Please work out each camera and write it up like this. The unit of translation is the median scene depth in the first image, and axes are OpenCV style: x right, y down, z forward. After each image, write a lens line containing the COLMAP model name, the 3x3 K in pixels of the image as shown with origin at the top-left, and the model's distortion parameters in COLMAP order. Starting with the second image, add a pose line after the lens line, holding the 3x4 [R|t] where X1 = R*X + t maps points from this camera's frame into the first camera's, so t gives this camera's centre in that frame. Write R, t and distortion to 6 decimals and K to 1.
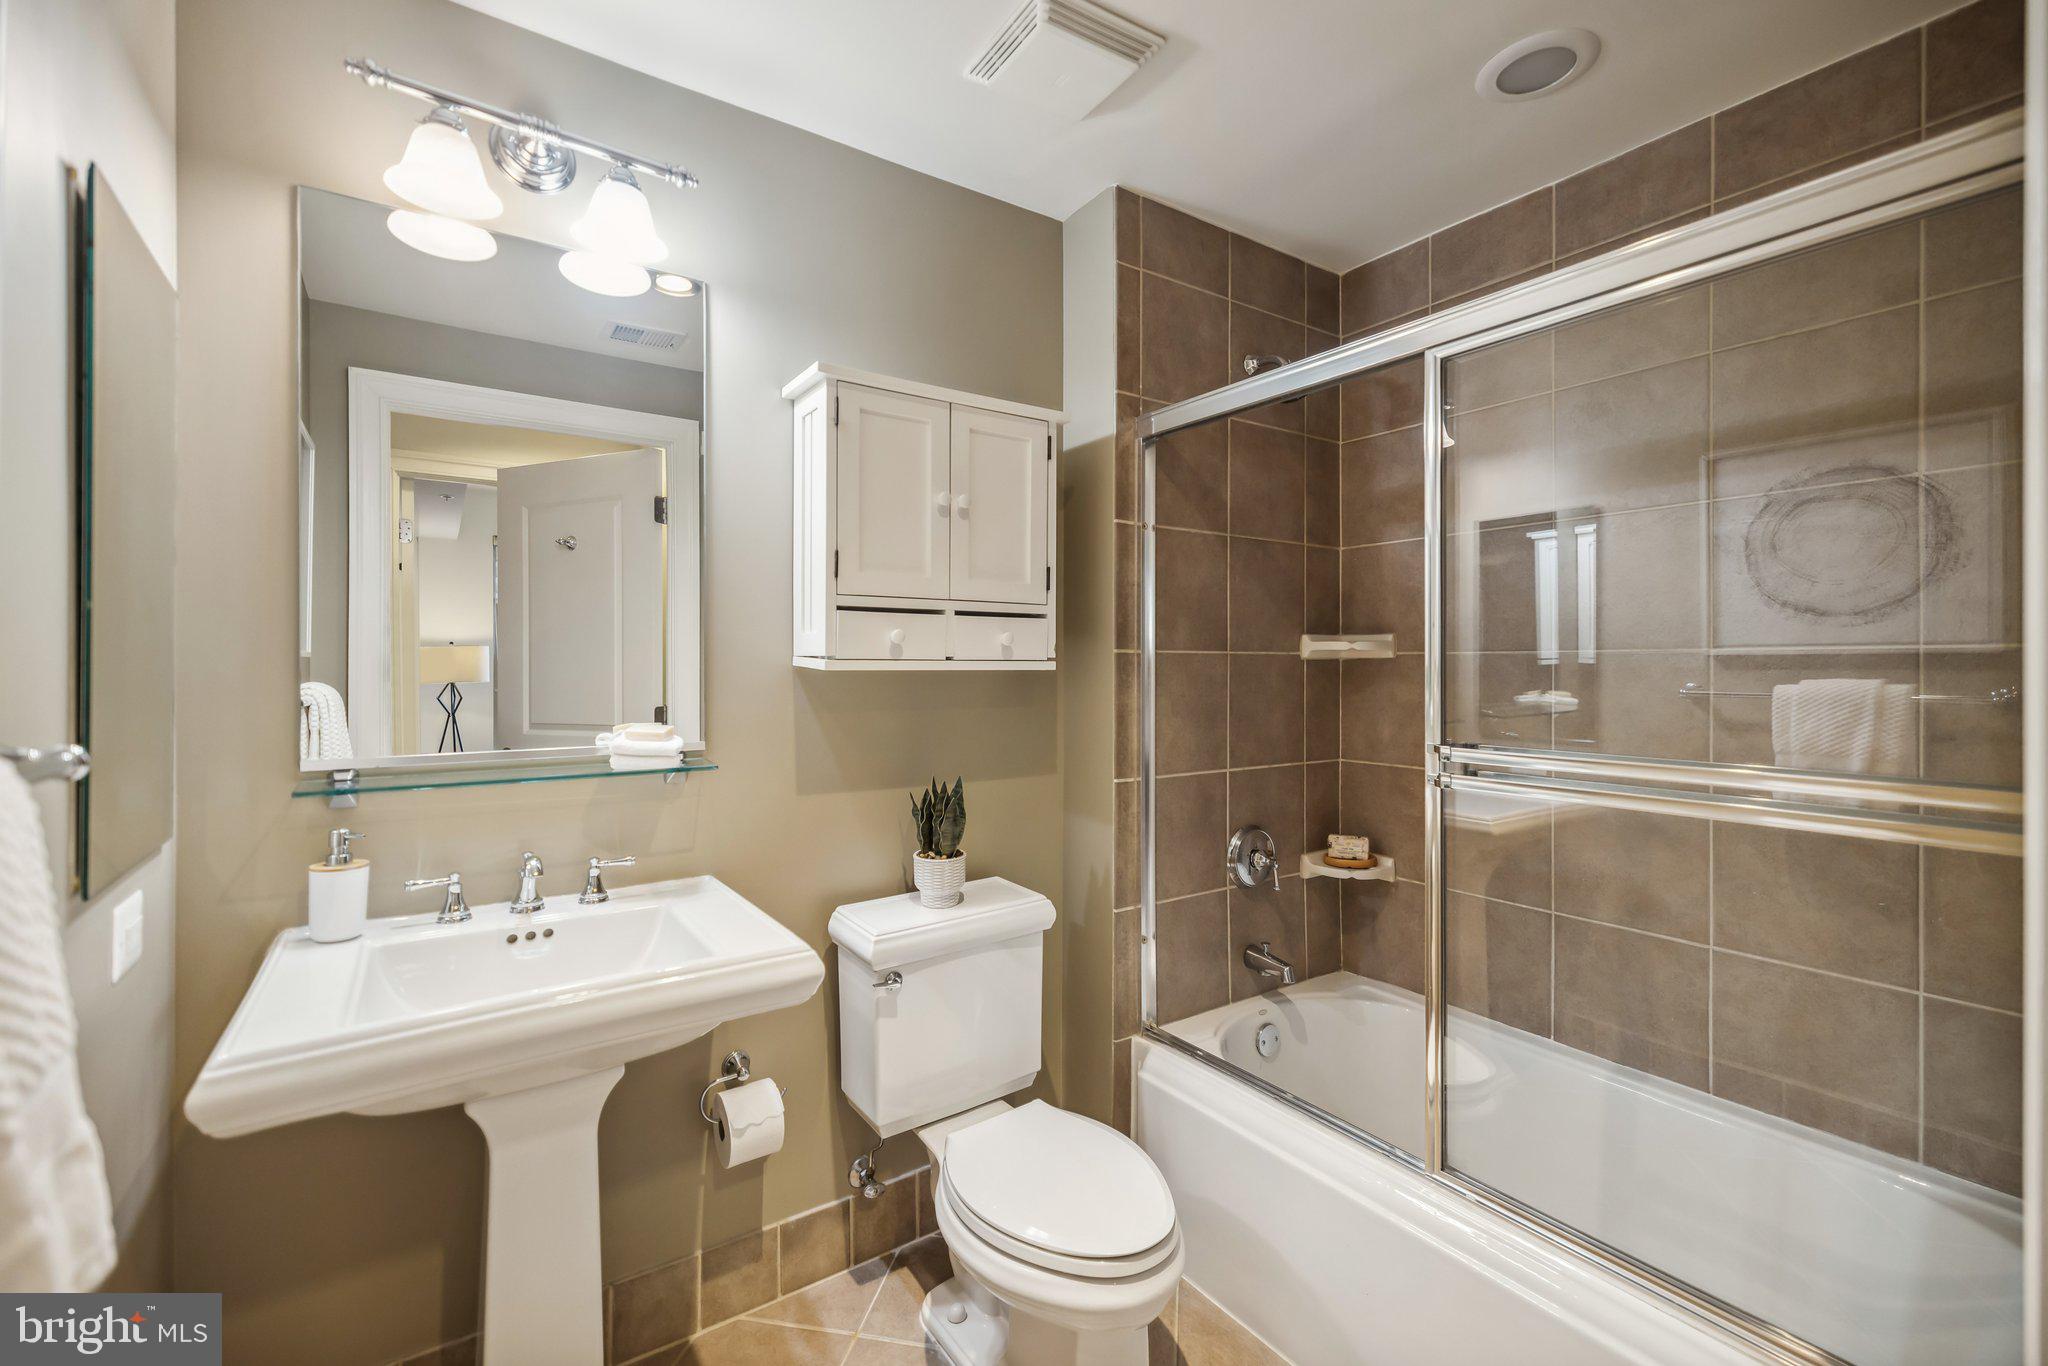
lens RADIAL K [[868.9, 0, 1024.6], [0, 868.9, 682.9], [0, 0, 1]] dist [0.005697, -0.000649]
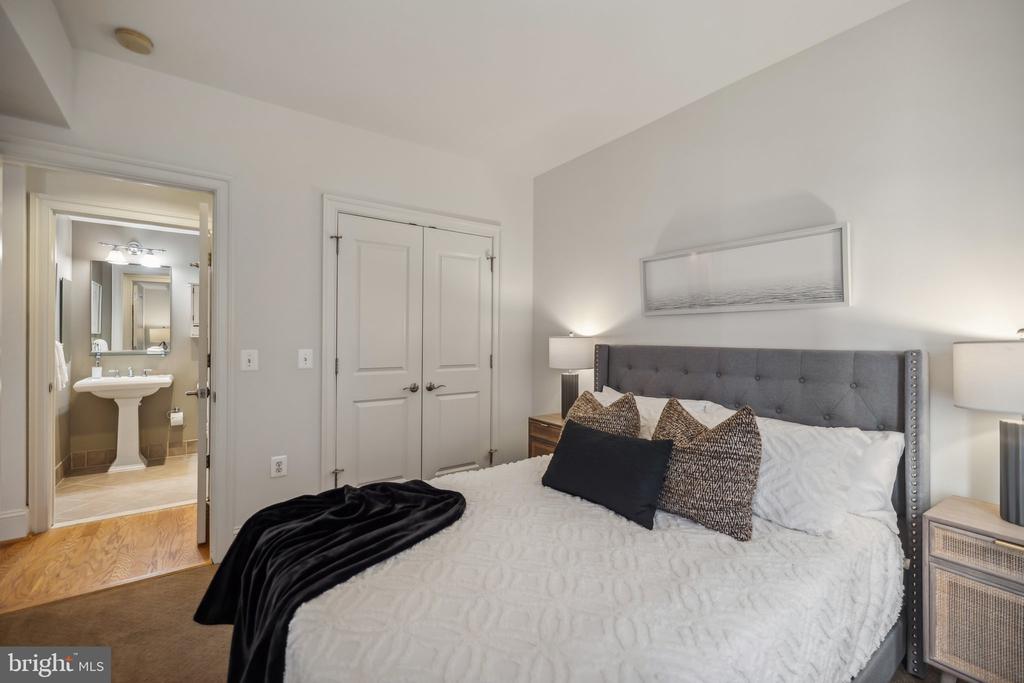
lens RADIAL K [[434.5, 0, 519.0], [0, 434.5, 343.0], [0, 0, 1]] dist [0.005697, -0.000649]
pose [[0.998765, 0.005003, 0.049428, 1.989204], [-0.004696, 0.999969, -0.006329, 0.038358], [-0.049458, 0.006089, 0.998758, -2.176371]]
